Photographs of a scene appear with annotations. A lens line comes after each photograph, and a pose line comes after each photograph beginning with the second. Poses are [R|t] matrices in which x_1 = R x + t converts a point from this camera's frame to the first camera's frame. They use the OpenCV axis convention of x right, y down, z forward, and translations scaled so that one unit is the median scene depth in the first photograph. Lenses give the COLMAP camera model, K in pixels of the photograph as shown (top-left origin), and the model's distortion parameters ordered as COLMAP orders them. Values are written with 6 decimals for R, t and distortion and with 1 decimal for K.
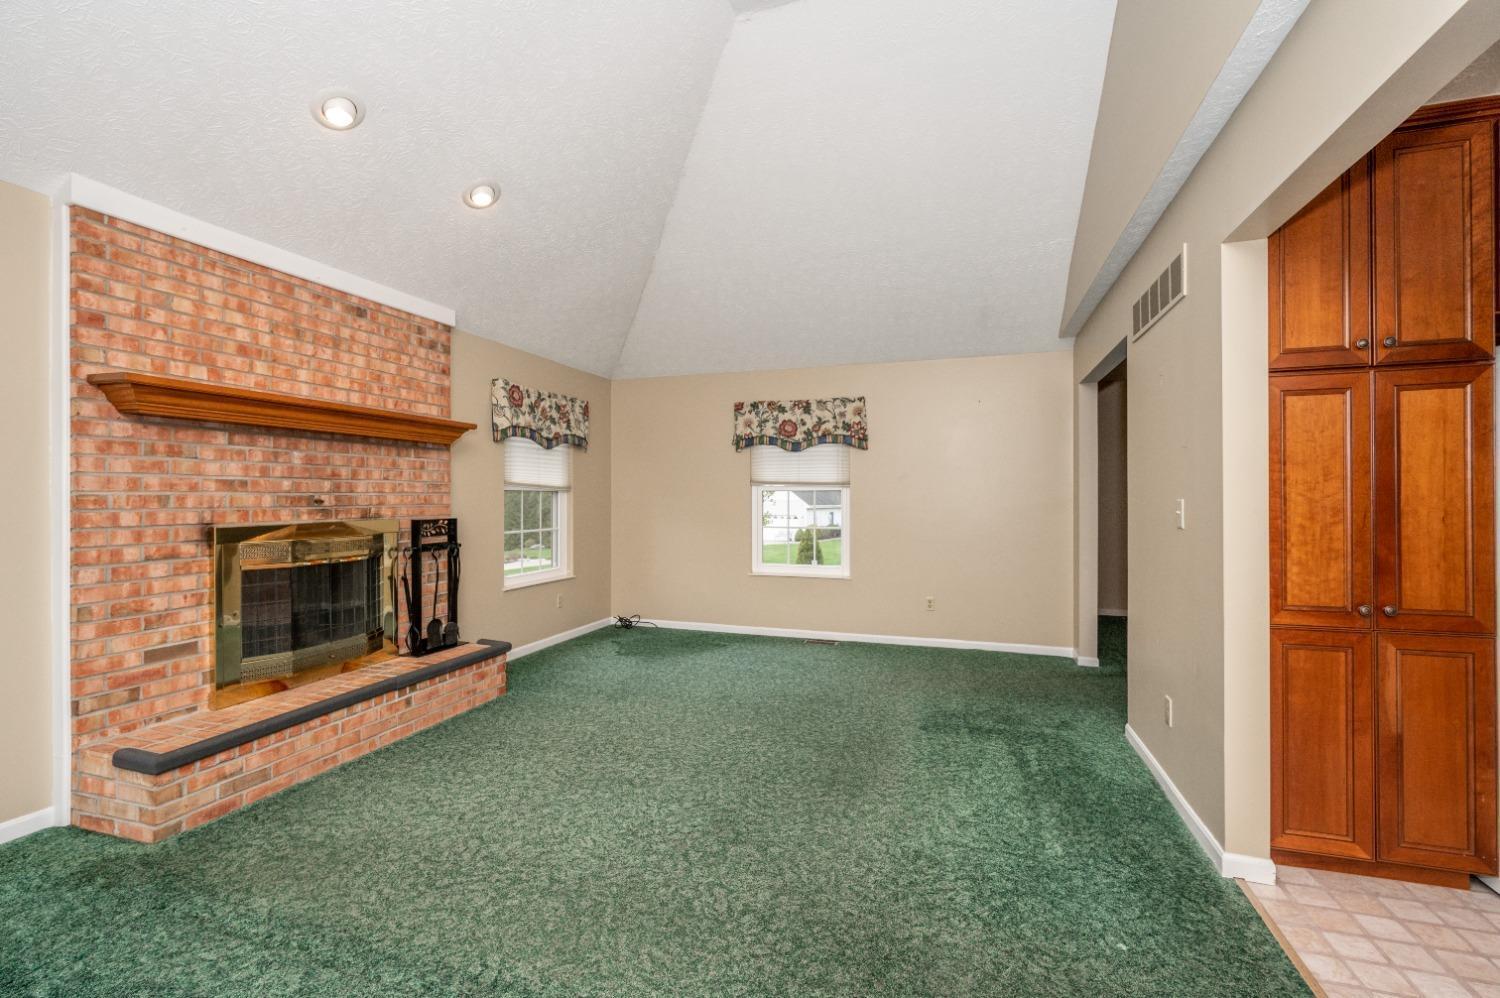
lens RADIAL K [[651.6, 0, 742.5], [0, 651.6, 498.3], [0, 0, 1]] dist [-0.004494, -0.001037]
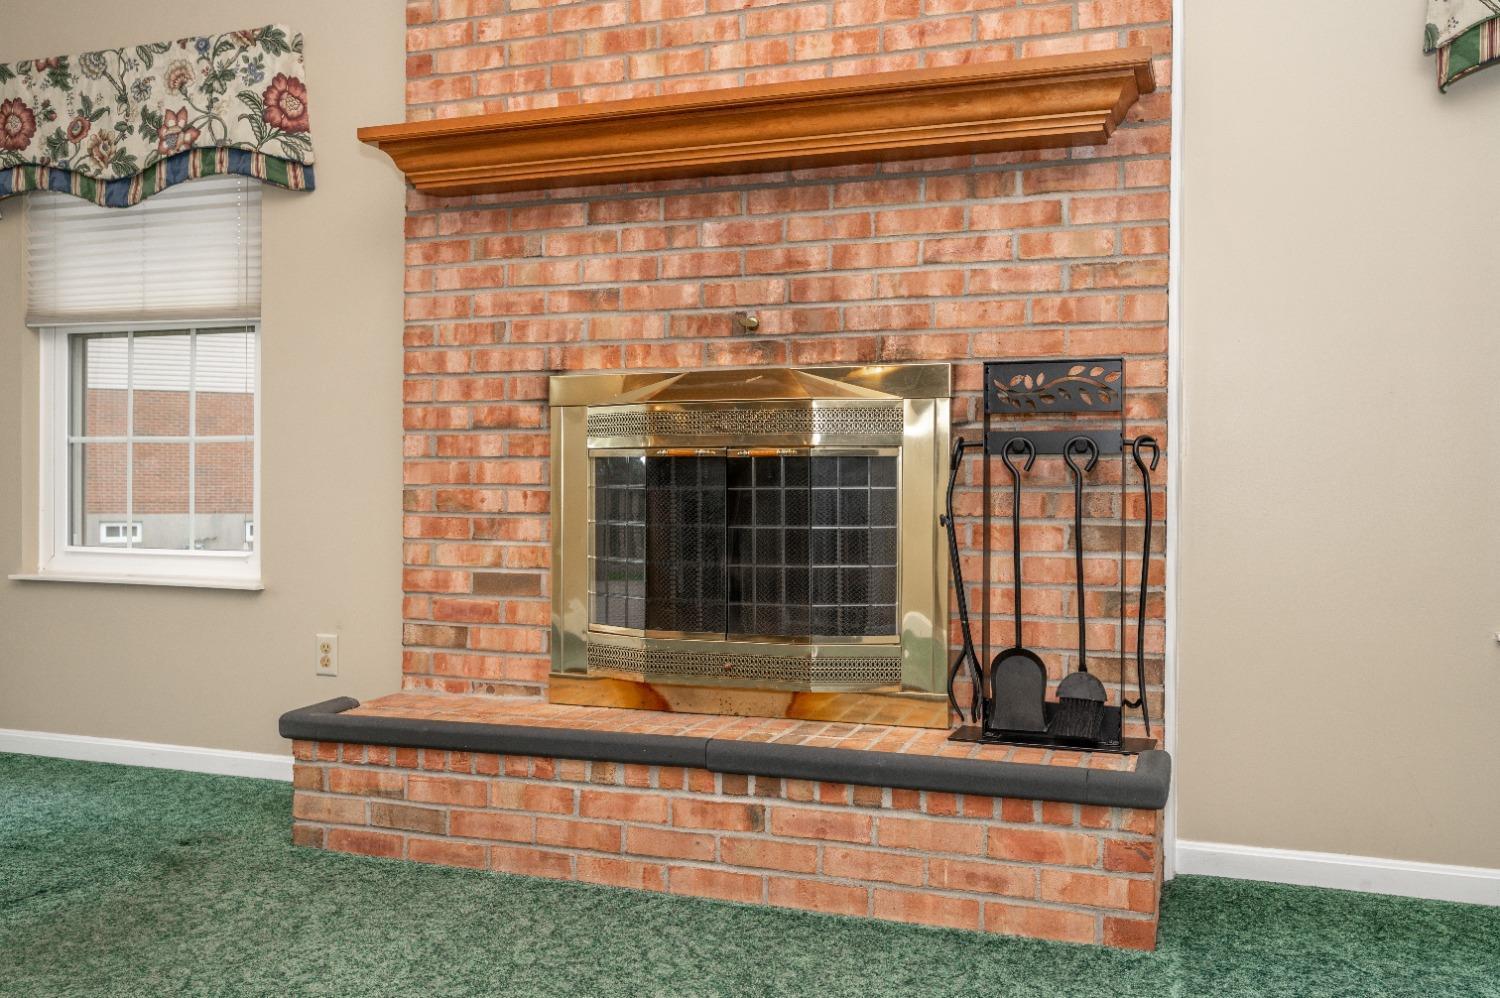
lens RADIAL K [[1298.1, 0, 744.1], [0, 1298.1, 496.2], [0, 0, 1]] dist [-0.001481, -0.010417]
pose [[-0.023335, 0.012775, -0.999646, 0.303049], [-0.007674, 0.999887, 0.012957, 0.133301], [0.999698, 0.007974, -0.023234, 1.200257]]
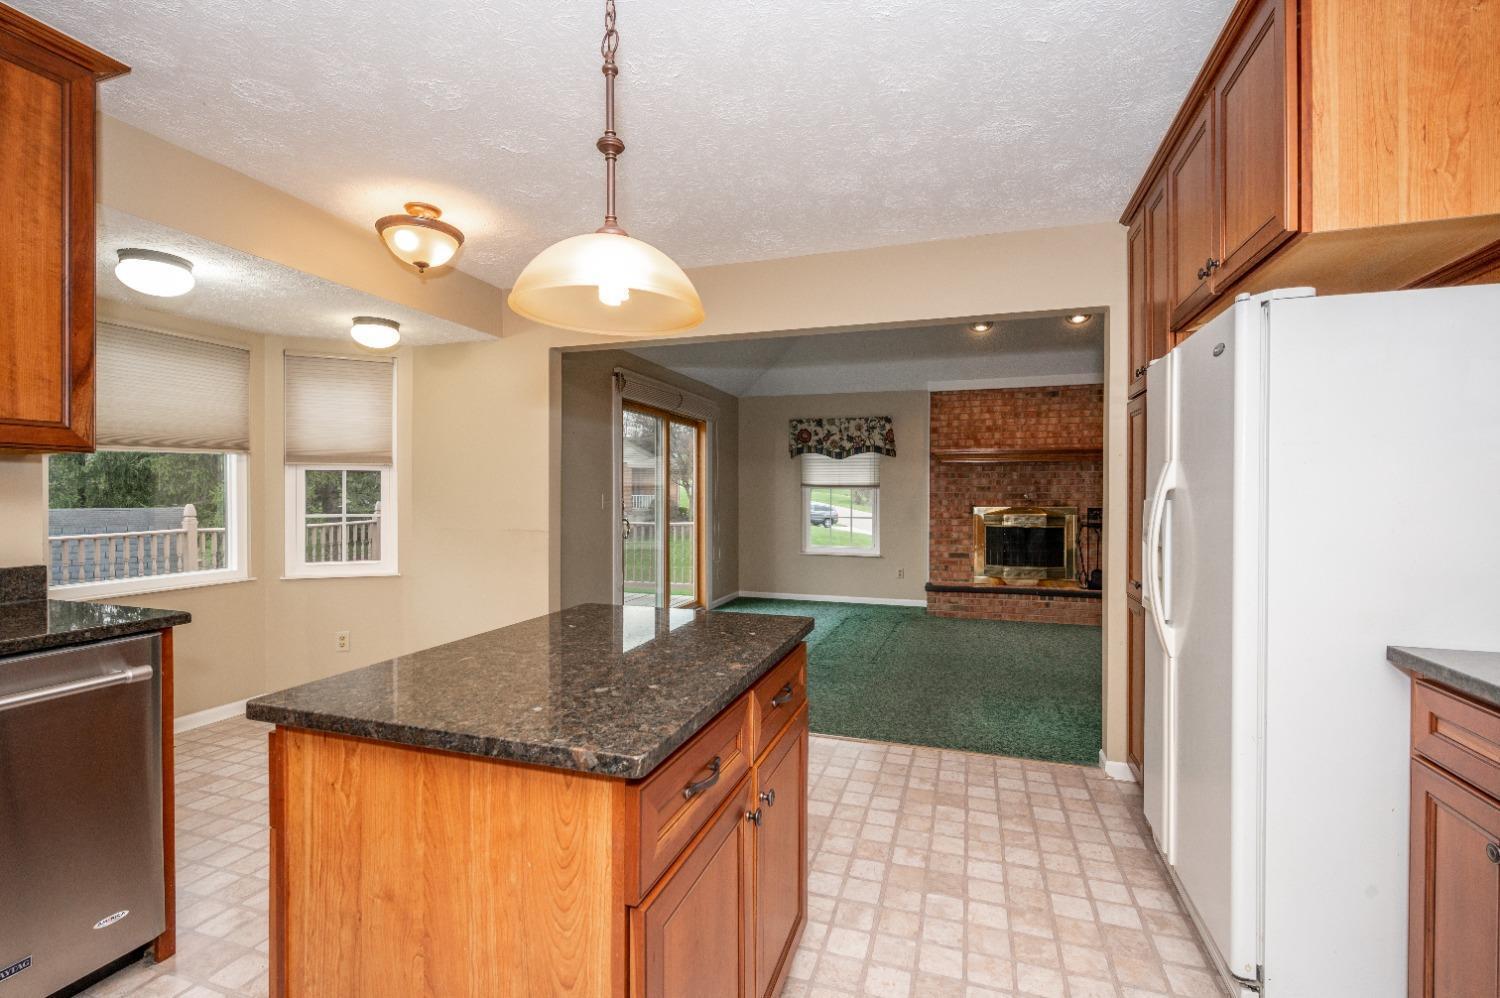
lens RADIAL K [[651.6, 0, 754.9], [0, 651.6, 495.3], [0, 0, 1]] dist [-0.004494, -0.001037]
pose [[0.006655, 0.002092, -0.999976, 1.586019], [-0.005914, 0.999980, 0.002052, 0.002731], [0.999960, 0.005900, 0.006667, 0.179672]]
